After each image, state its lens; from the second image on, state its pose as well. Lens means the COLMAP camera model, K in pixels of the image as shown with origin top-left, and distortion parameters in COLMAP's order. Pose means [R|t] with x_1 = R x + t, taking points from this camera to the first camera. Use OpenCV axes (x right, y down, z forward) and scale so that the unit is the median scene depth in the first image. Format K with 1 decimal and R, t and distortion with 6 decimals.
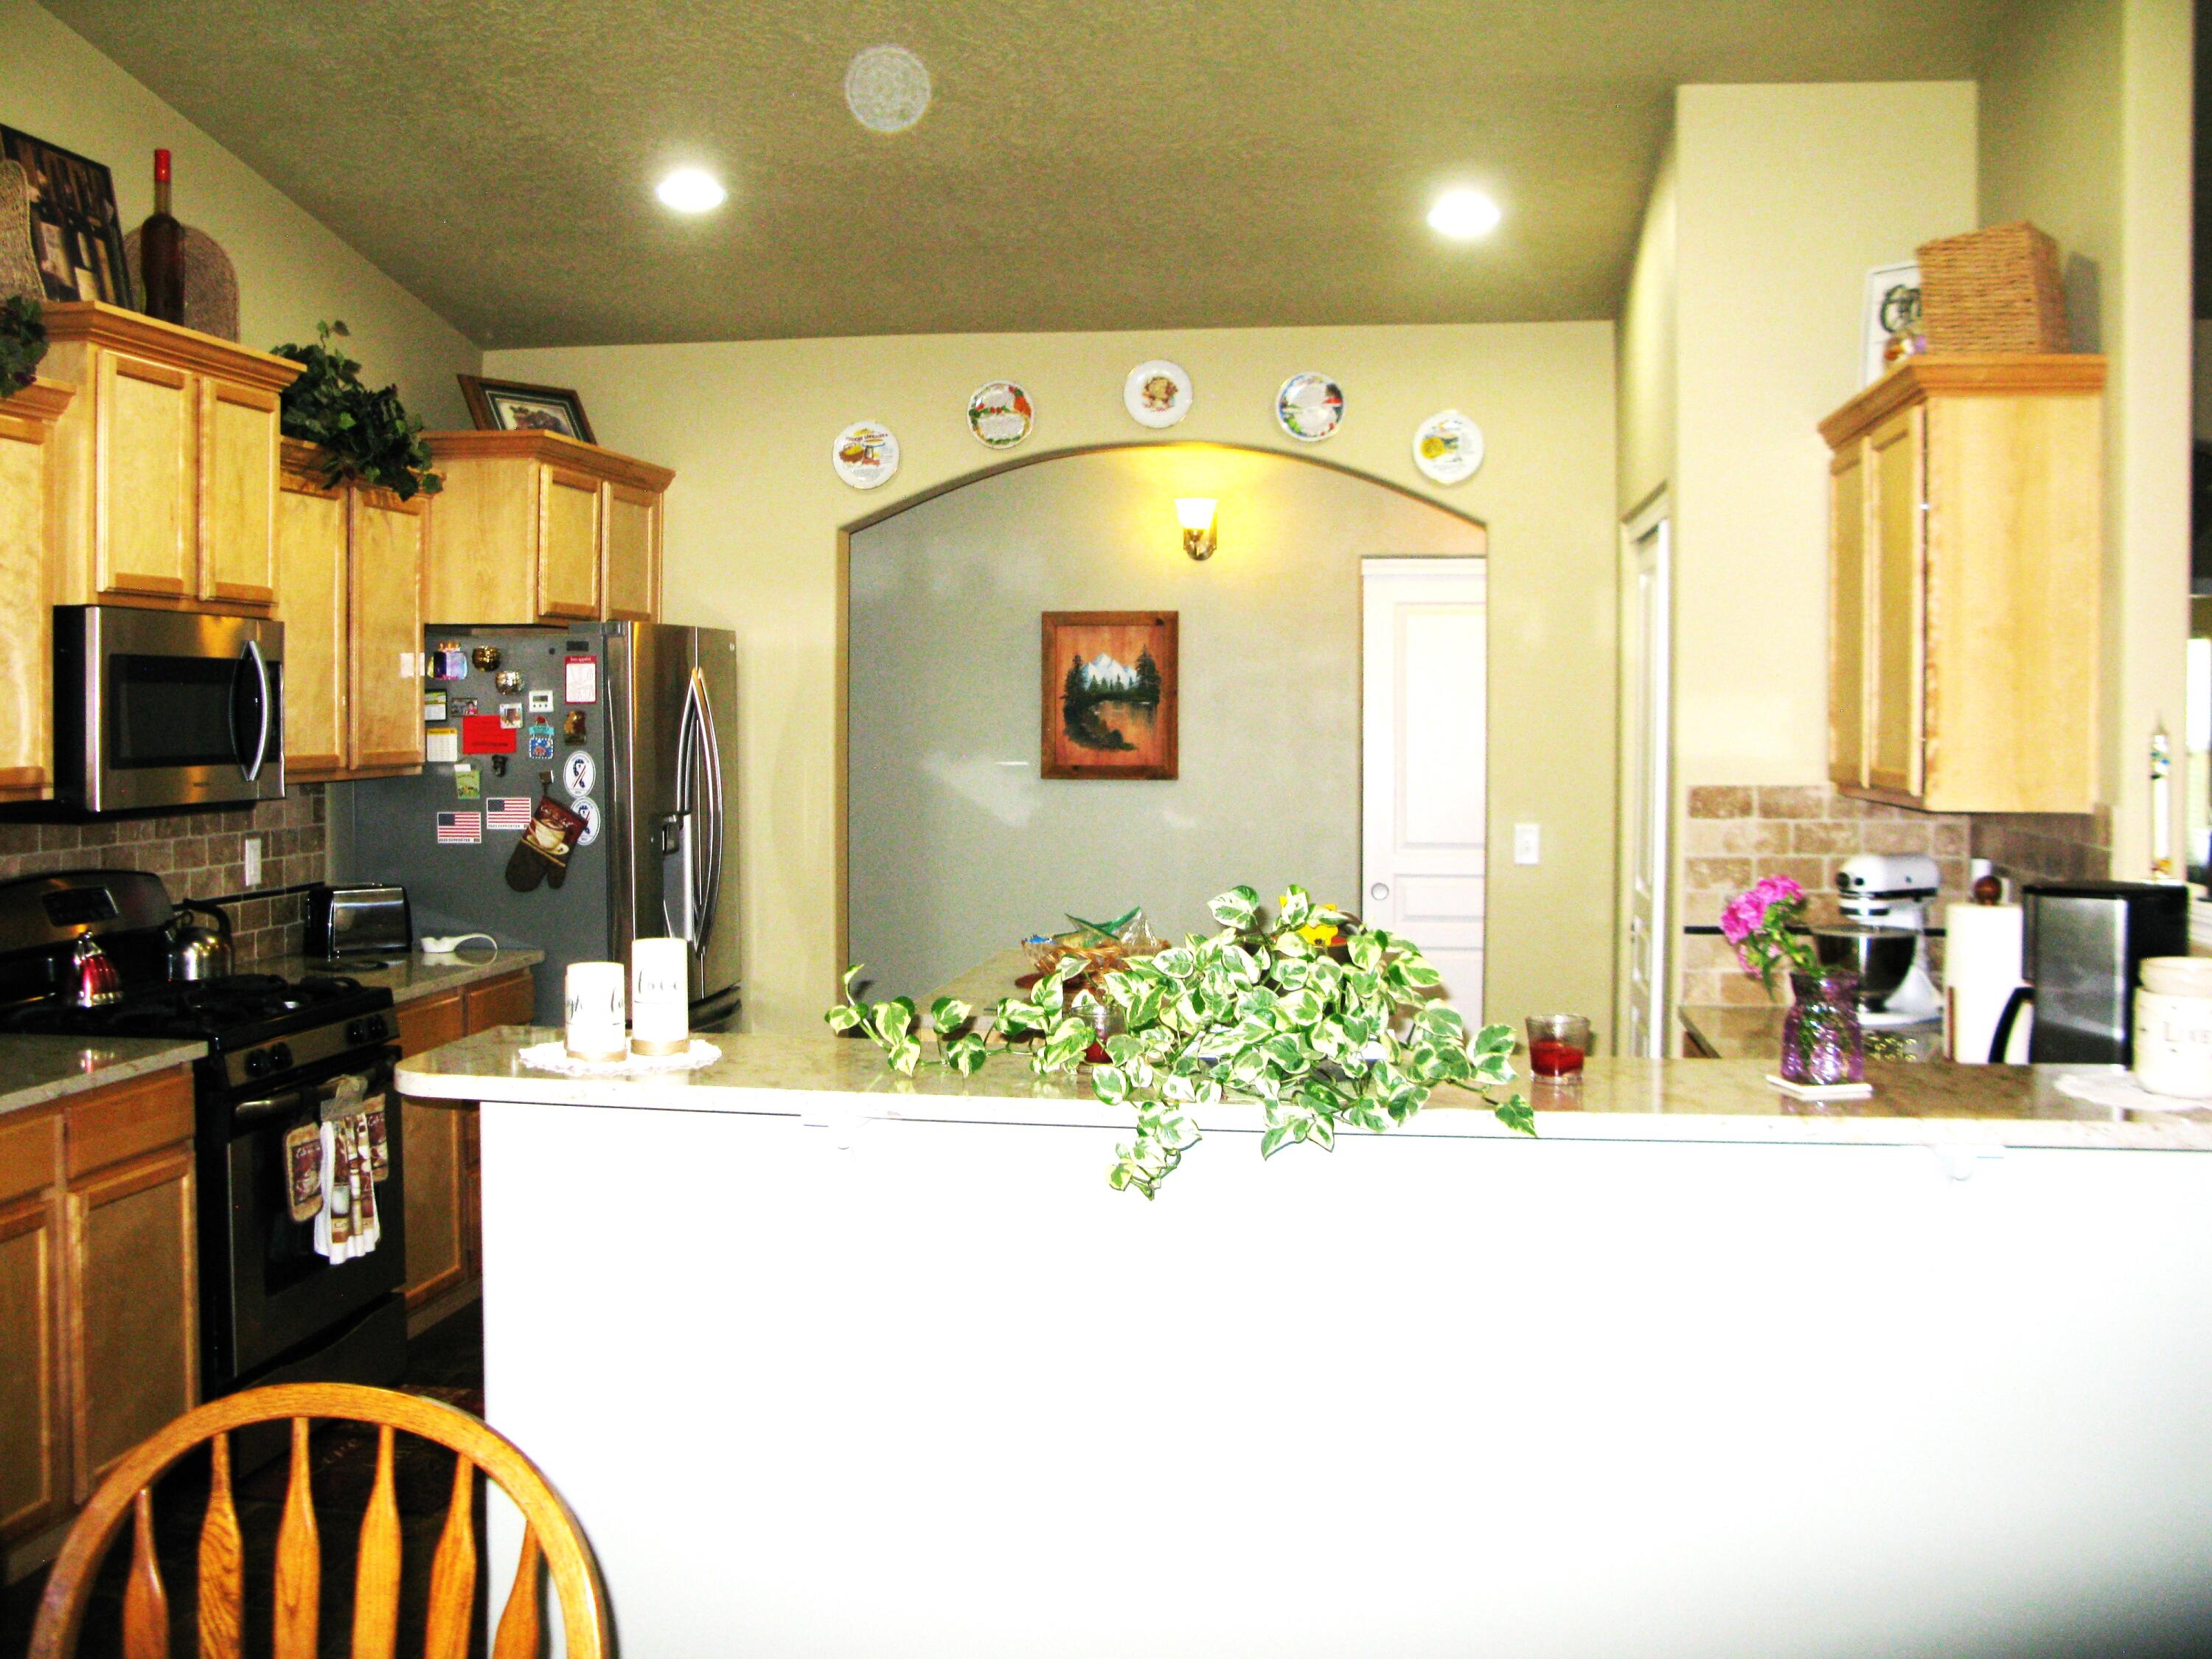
lens RADIAL K [[2240.3, 0, 1105.2], [0, 2240.3, 763.7], [0, 0, 1]] dist [-0.202990, 0.244979]
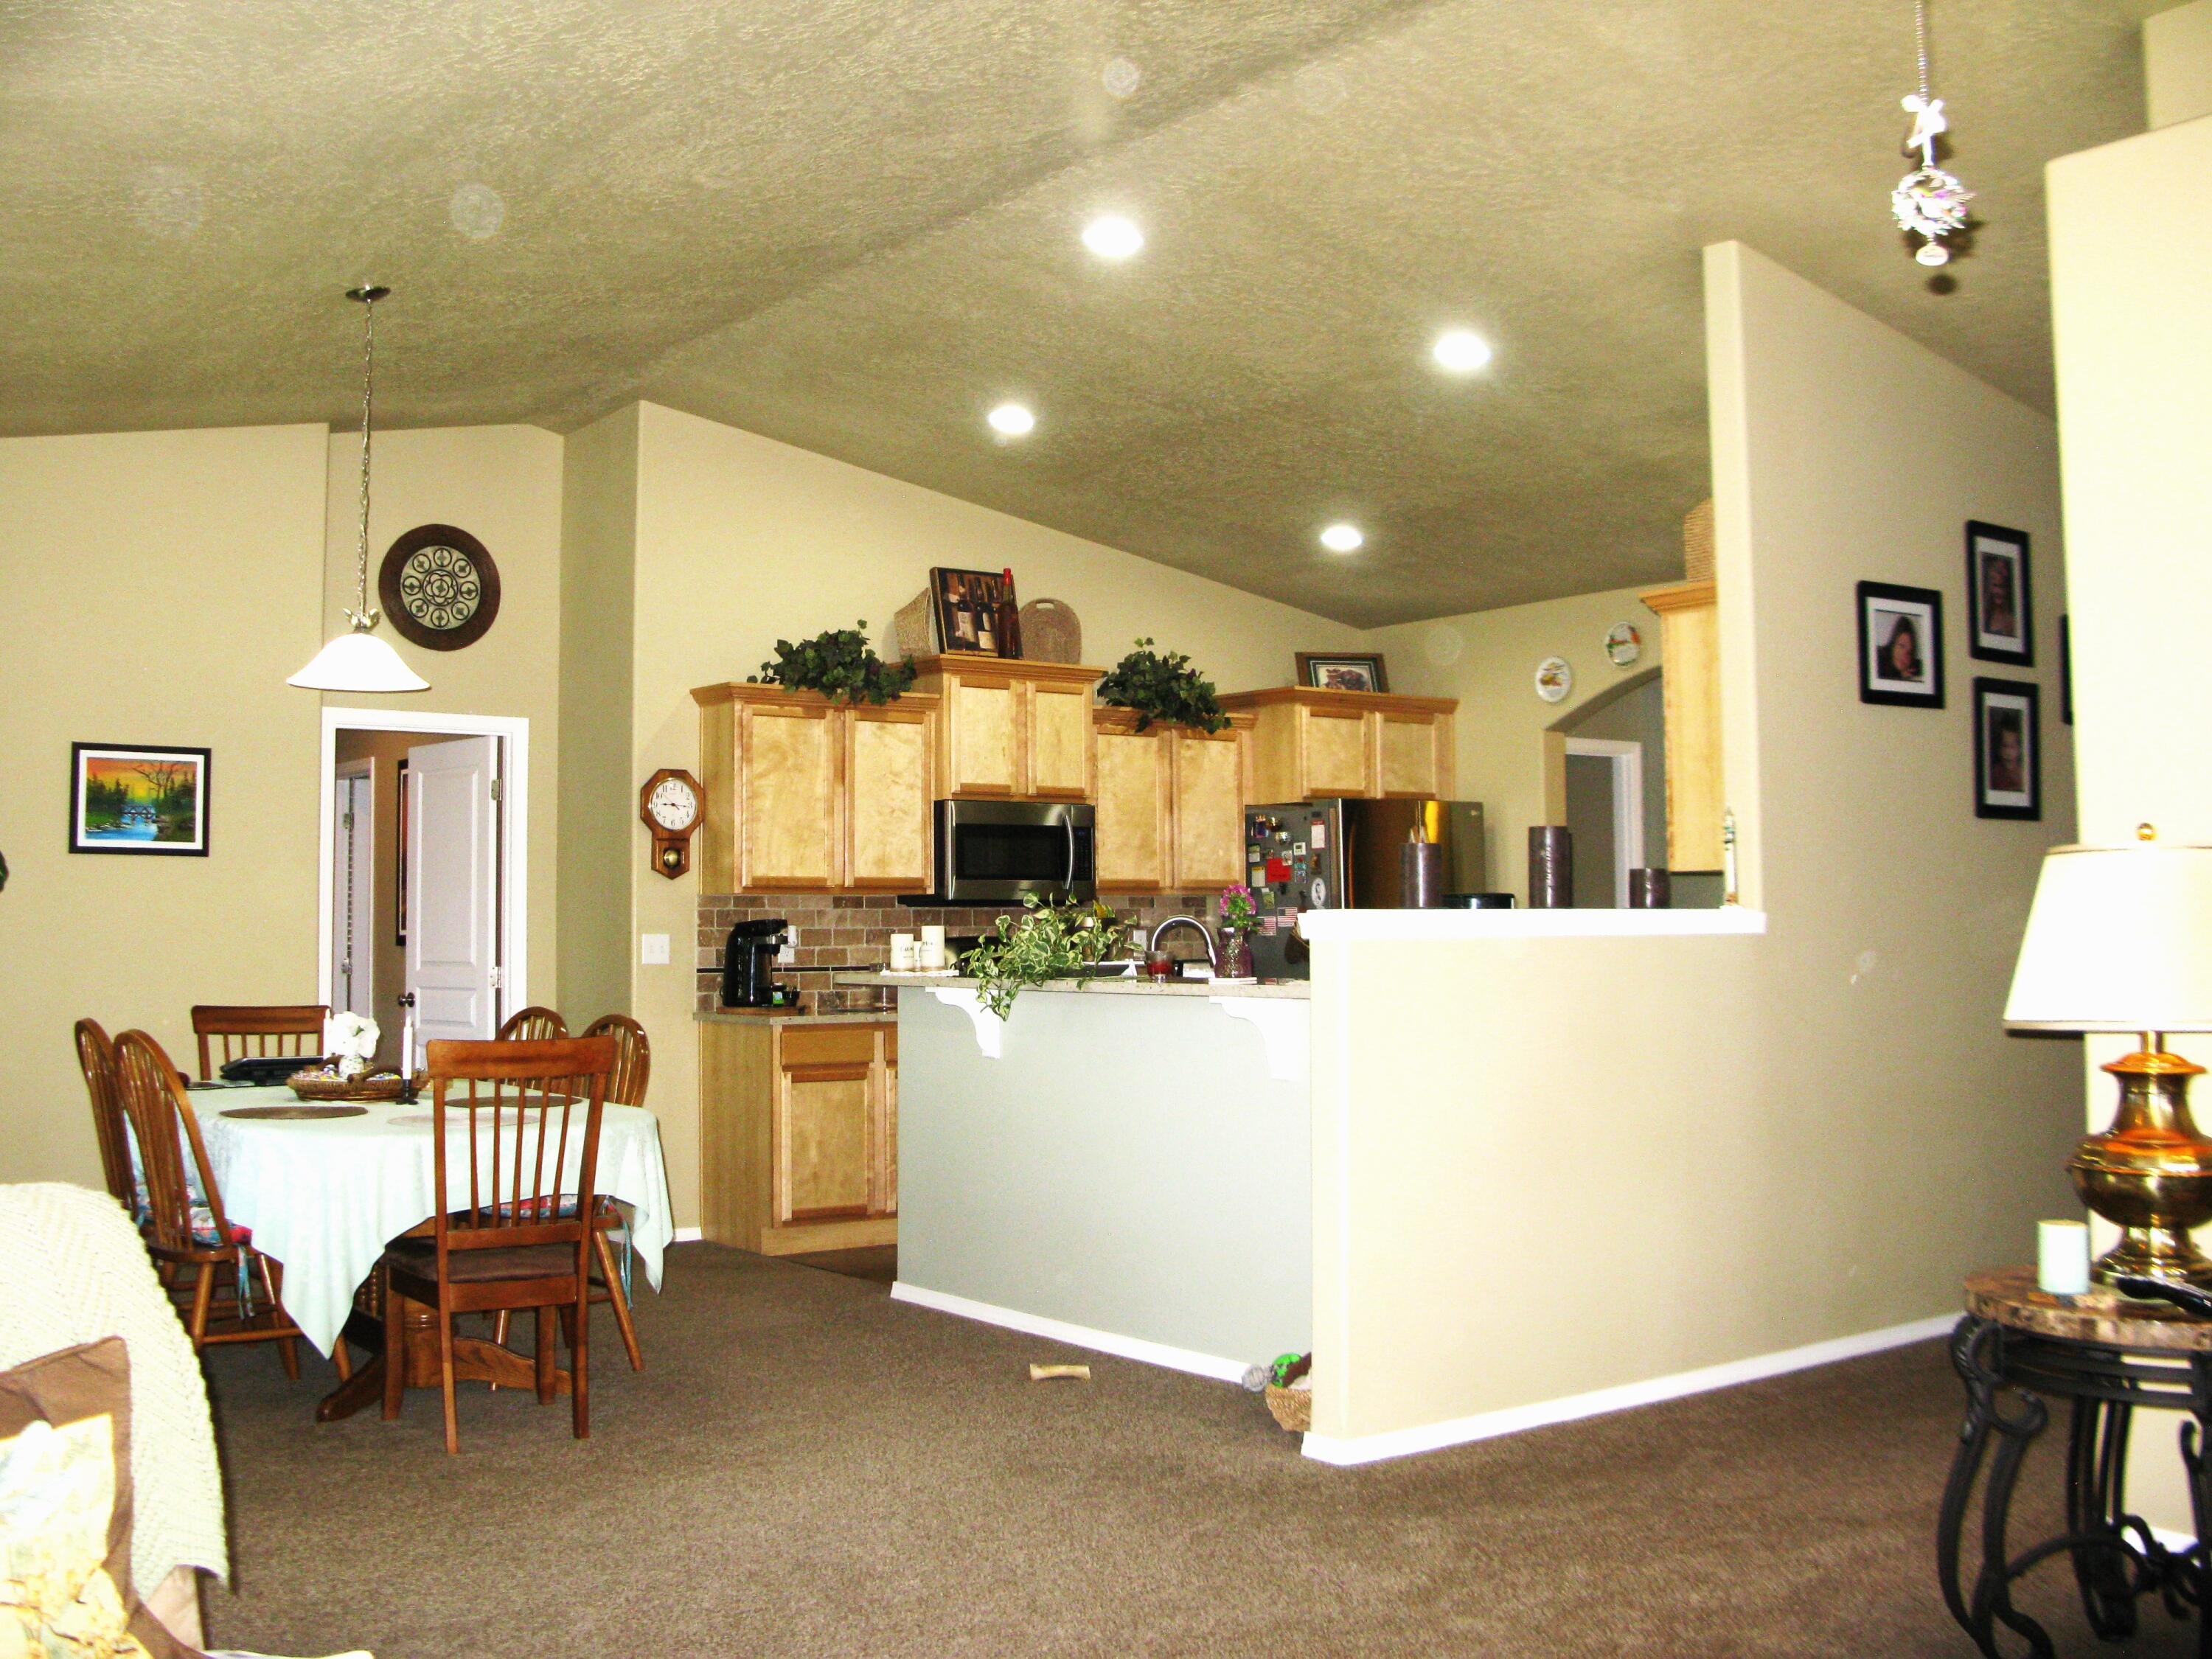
lens RADIAL K [[2240.3, 0, 1105.2], [0, 2240.3, 763.7], [0, 0, 1]] dist [-0.202990, 0.244979]
pose [[0.722078, -0.061246, -0.689096, 0.829722], [-0.004979, 0.995588, -0.093704, 0.068637], [0.691794, 0.071093, 0.718587, -0.321298]]
